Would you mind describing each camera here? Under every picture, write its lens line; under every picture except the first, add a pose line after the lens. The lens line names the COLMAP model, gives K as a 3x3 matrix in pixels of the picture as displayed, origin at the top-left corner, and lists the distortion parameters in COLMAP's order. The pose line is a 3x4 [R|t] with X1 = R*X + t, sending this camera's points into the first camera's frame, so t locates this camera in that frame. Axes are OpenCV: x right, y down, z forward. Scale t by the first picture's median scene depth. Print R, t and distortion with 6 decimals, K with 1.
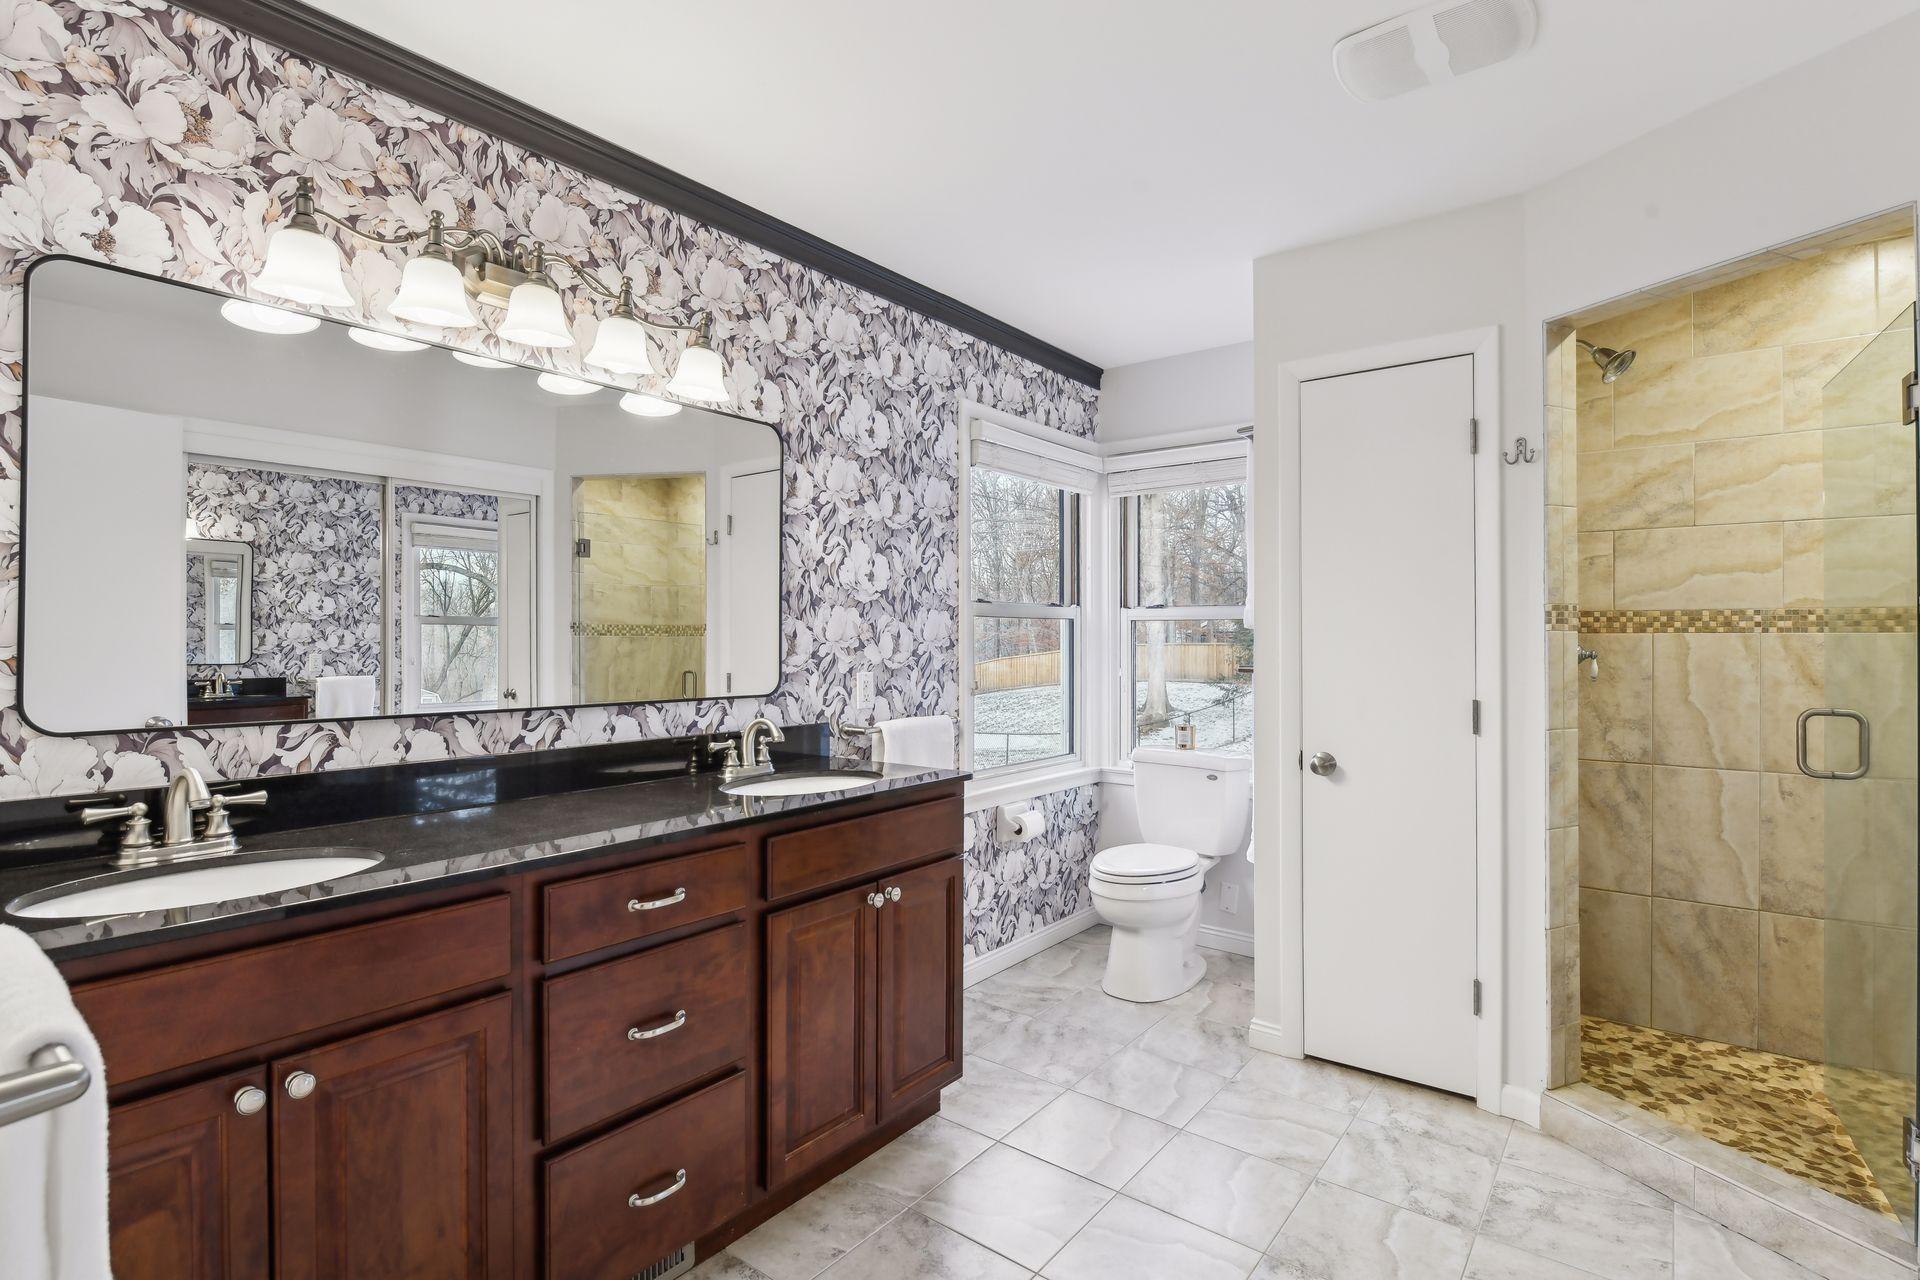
lens RADIAL K [[968.7, 0, 966.3], [0, 968.7, 632.8], [0, 0, 1]] dist [-0.004921, -0.004135]
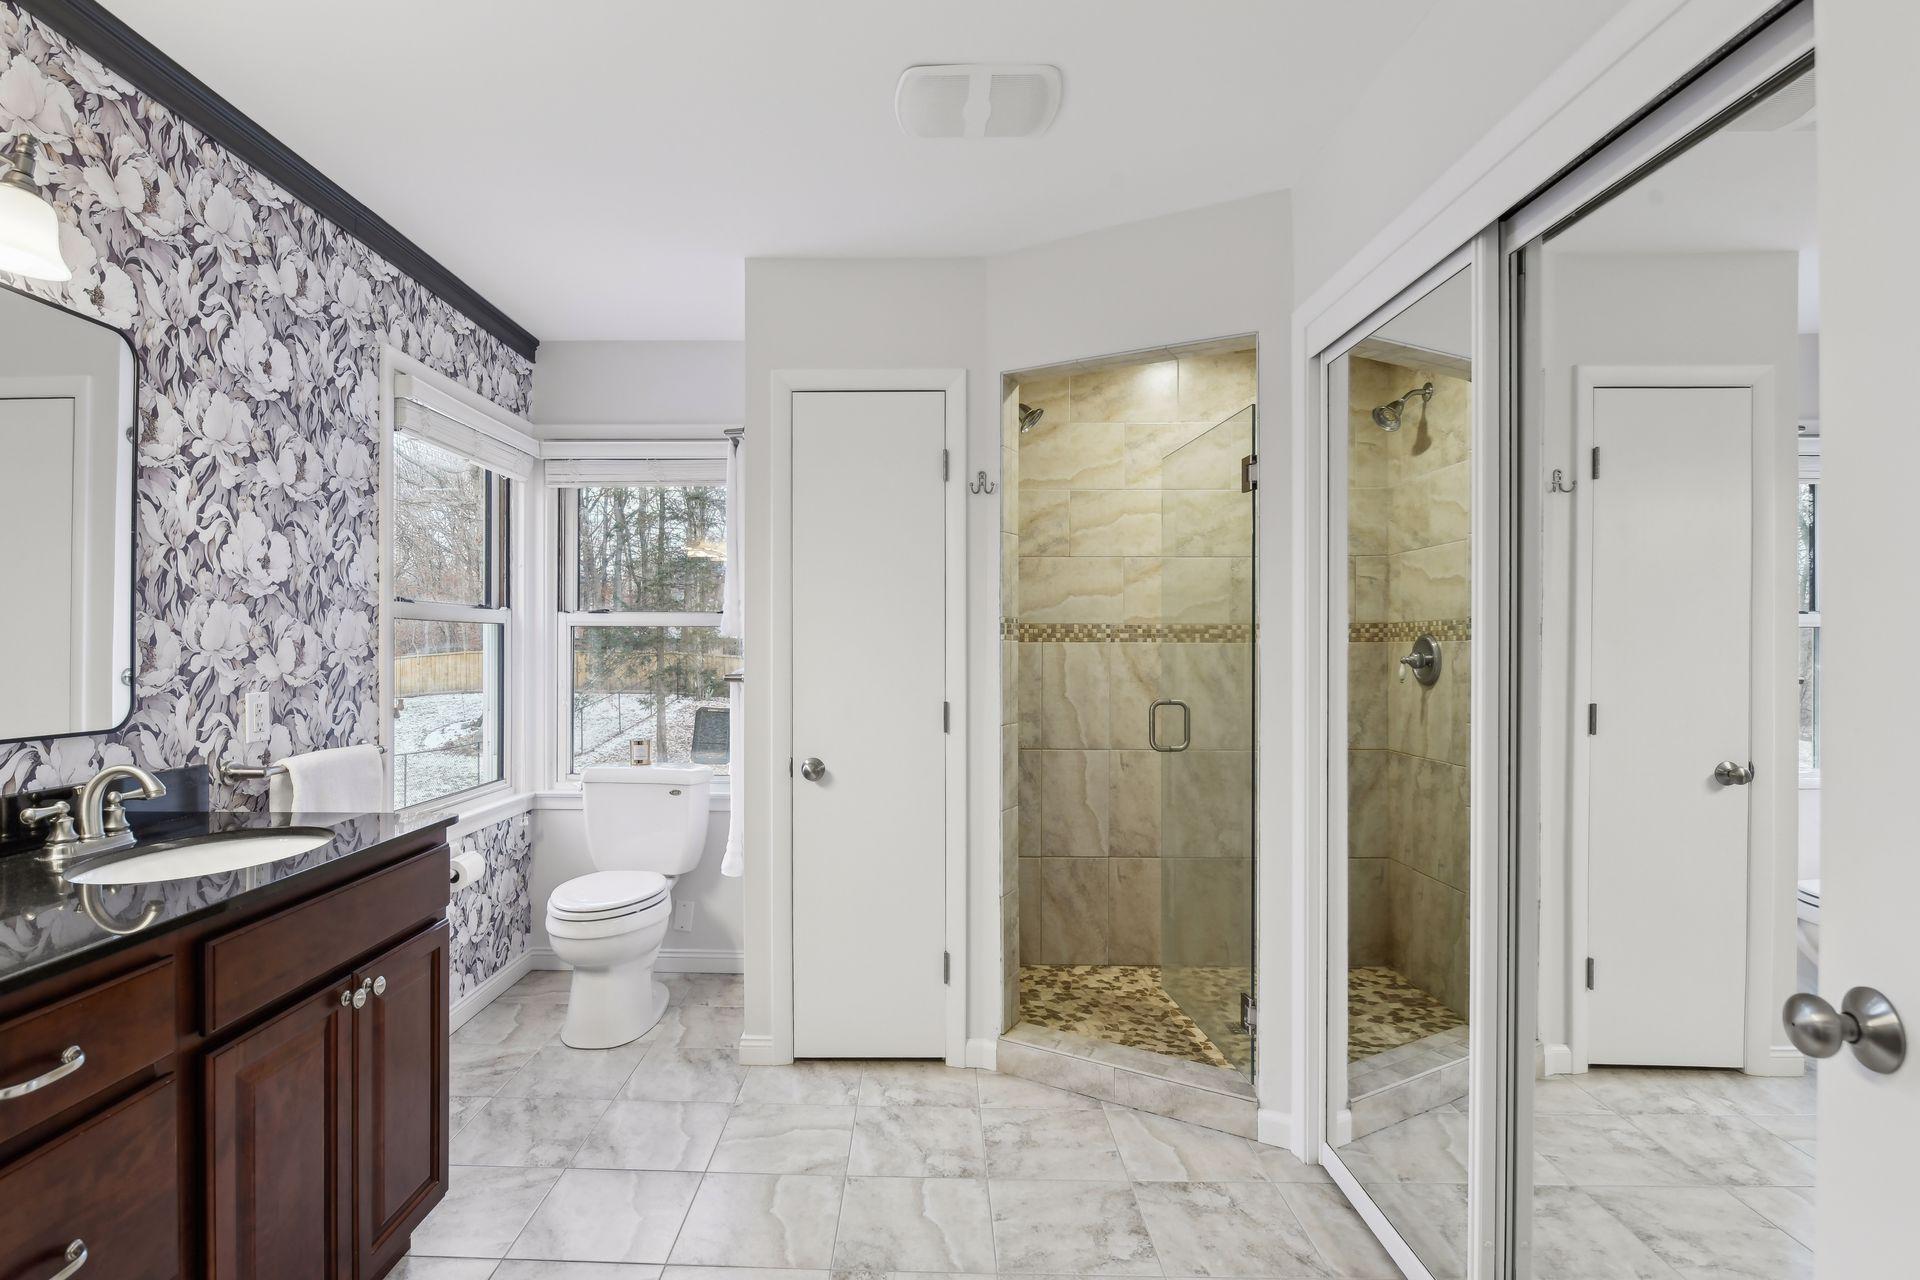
lens RADIAL K [[968.7, 0, 961.3], [0, 968.7, 644.0], [0, 0, 1]] dist [-0.004921, -0.004135]
pose [[0.790796, 0.002045, 0.612076, -0.130352], [-0.004684, 0.999985, 0.002712, -0.000423], [-0.612062, -0.005012, 0.790794, 0.095281]]
